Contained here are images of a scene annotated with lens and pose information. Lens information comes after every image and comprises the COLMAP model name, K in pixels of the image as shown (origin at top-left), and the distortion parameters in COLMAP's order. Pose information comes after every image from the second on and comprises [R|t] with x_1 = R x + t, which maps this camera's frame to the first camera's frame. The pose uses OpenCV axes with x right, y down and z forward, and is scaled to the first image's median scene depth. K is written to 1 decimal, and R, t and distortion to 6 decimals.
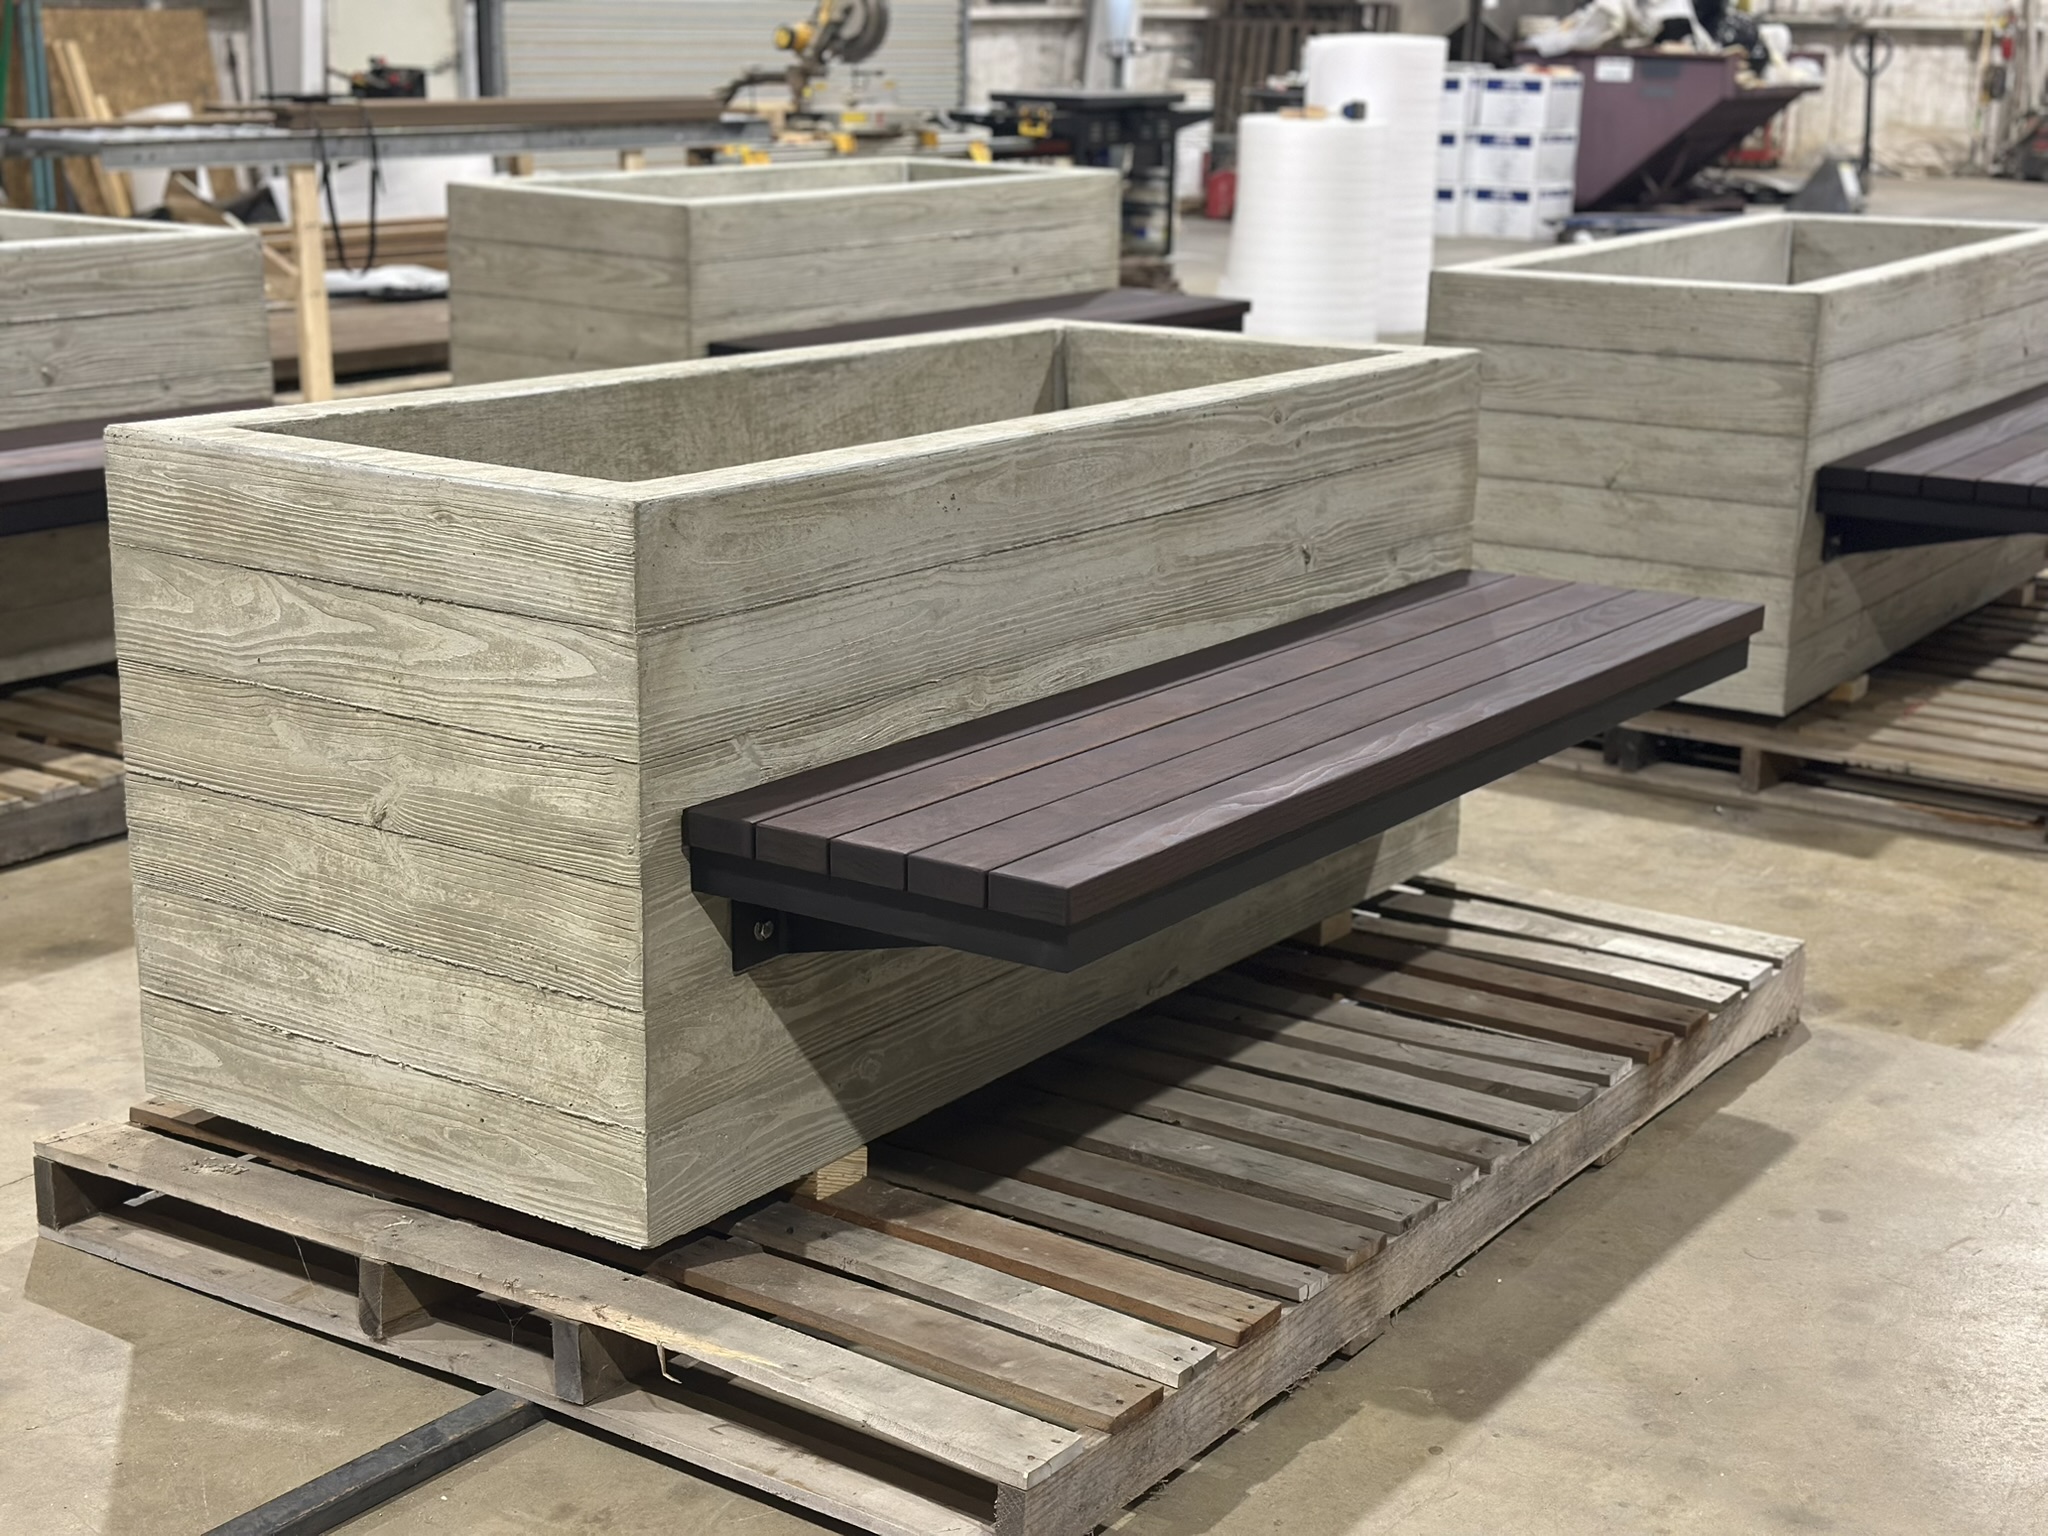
lens RADIAL K [[2780.3, 0, 1024.6], [0, 2780.3, 833.6], [0, 0, 1]] dist [0.105195, -0.038888]
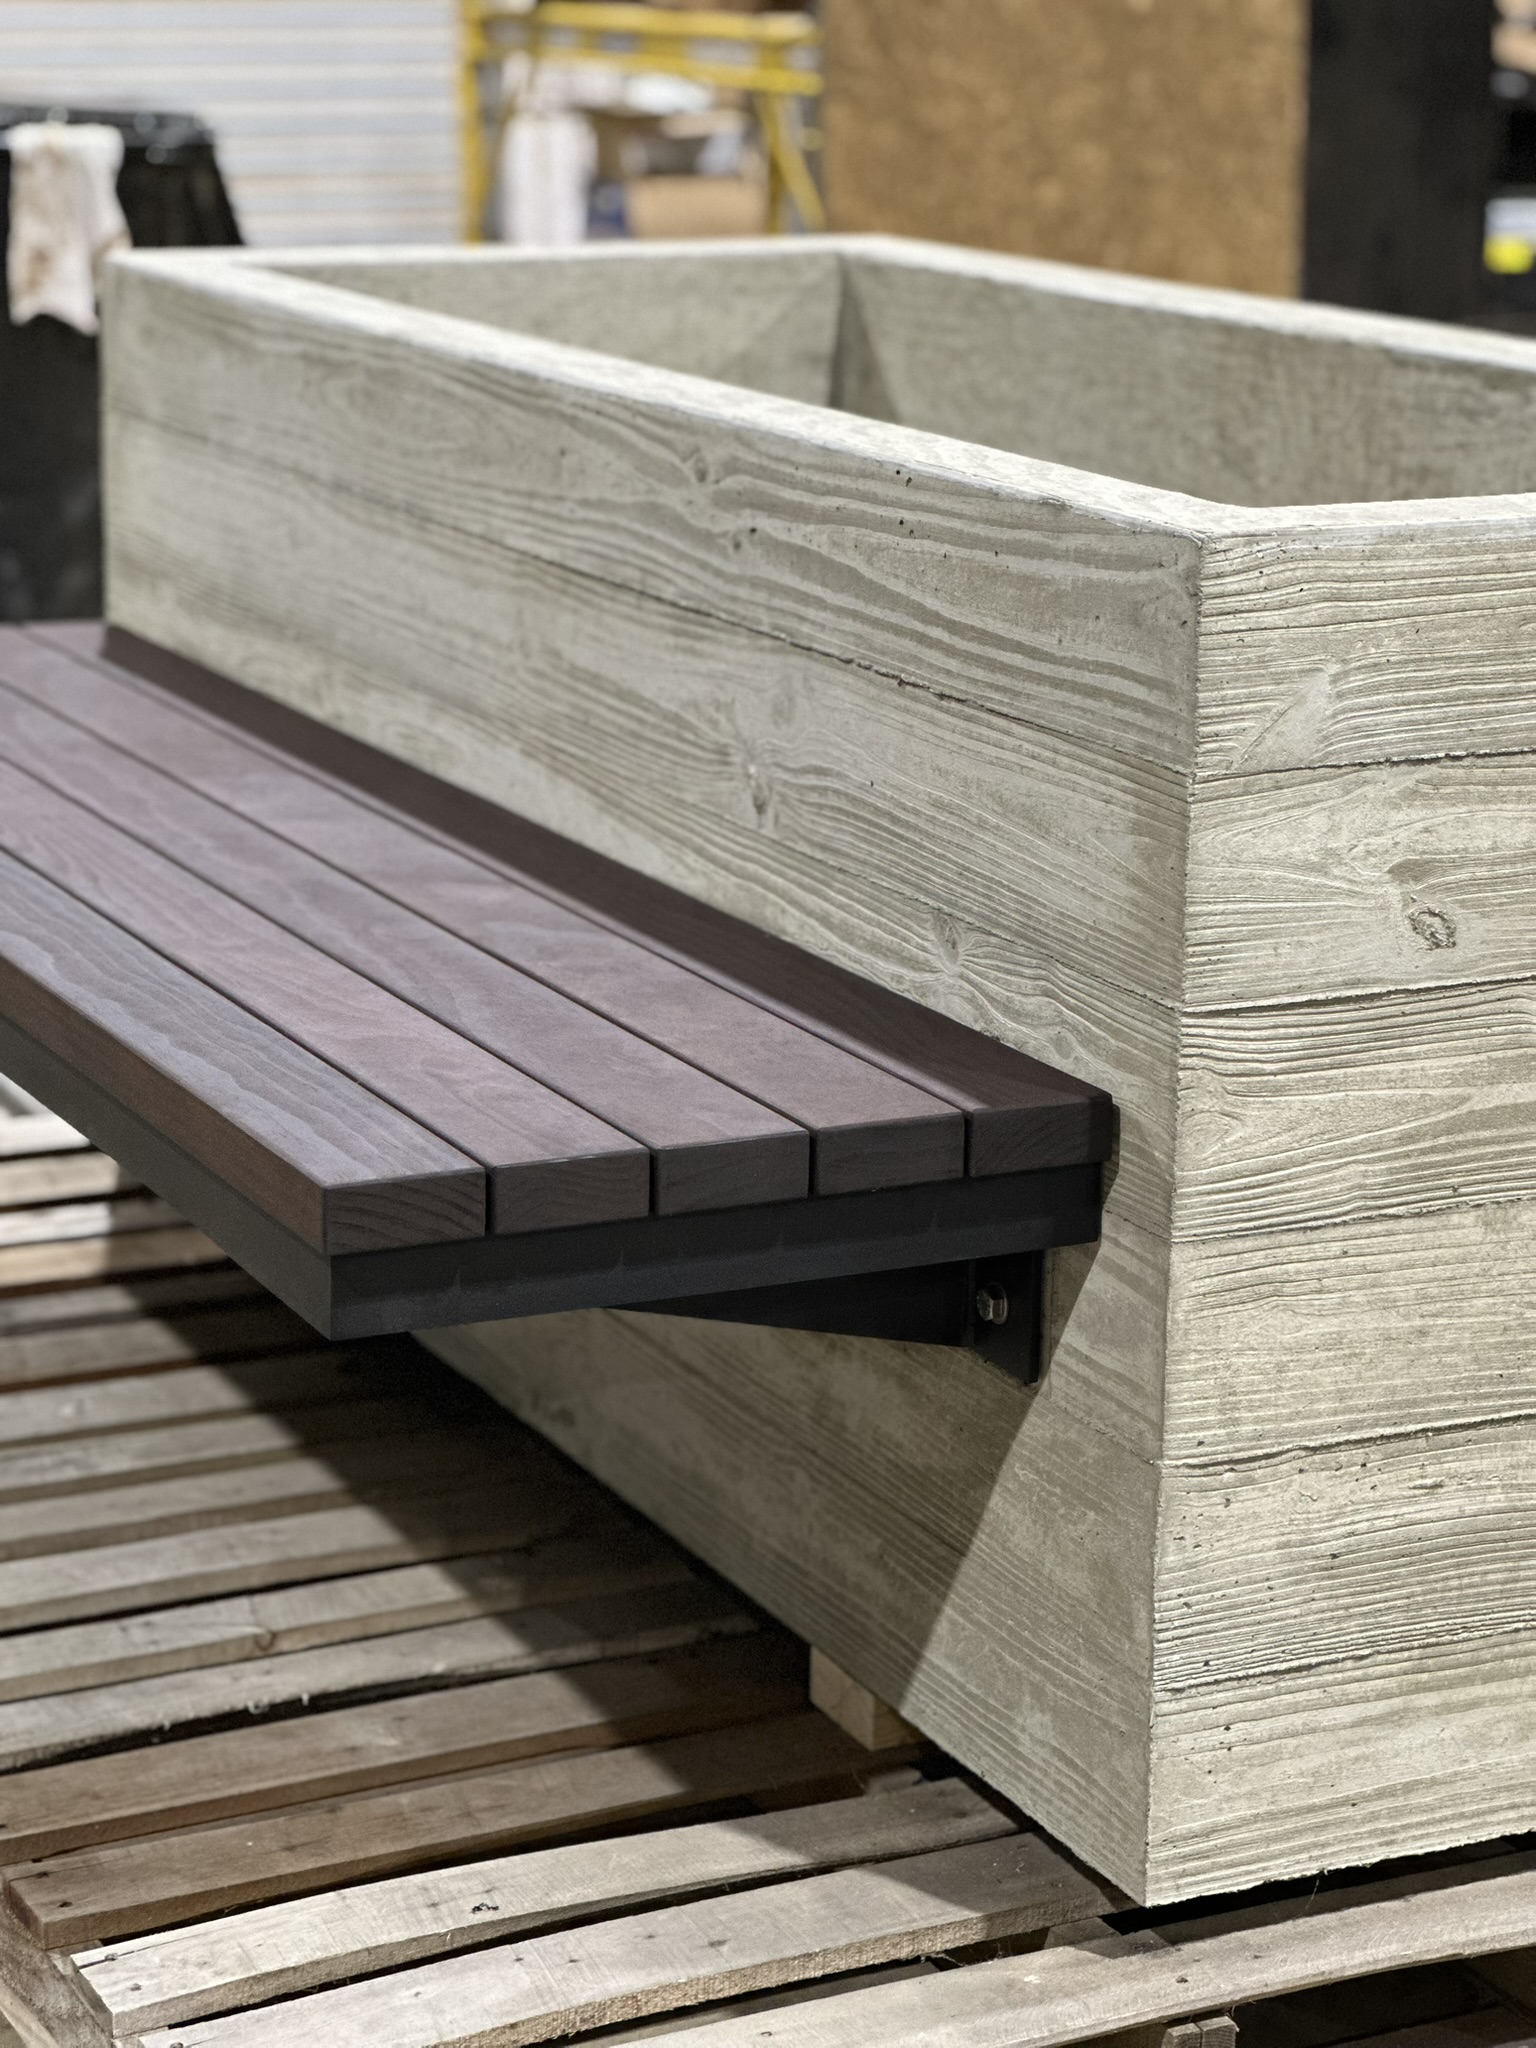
lens RADIAL K [[4524.7, 0, 768.0], [0, 4524.7, 1024.0], [0, 0, 1]] dist [0.090669, 0.376648]
pose [[-0.489910, 0.191286, -0.850528, 0.780547], [-0.254619, 0.901693, 0.349456, -0.342171], [0.833761, 0.387762, -0.393043, 1.356520]]
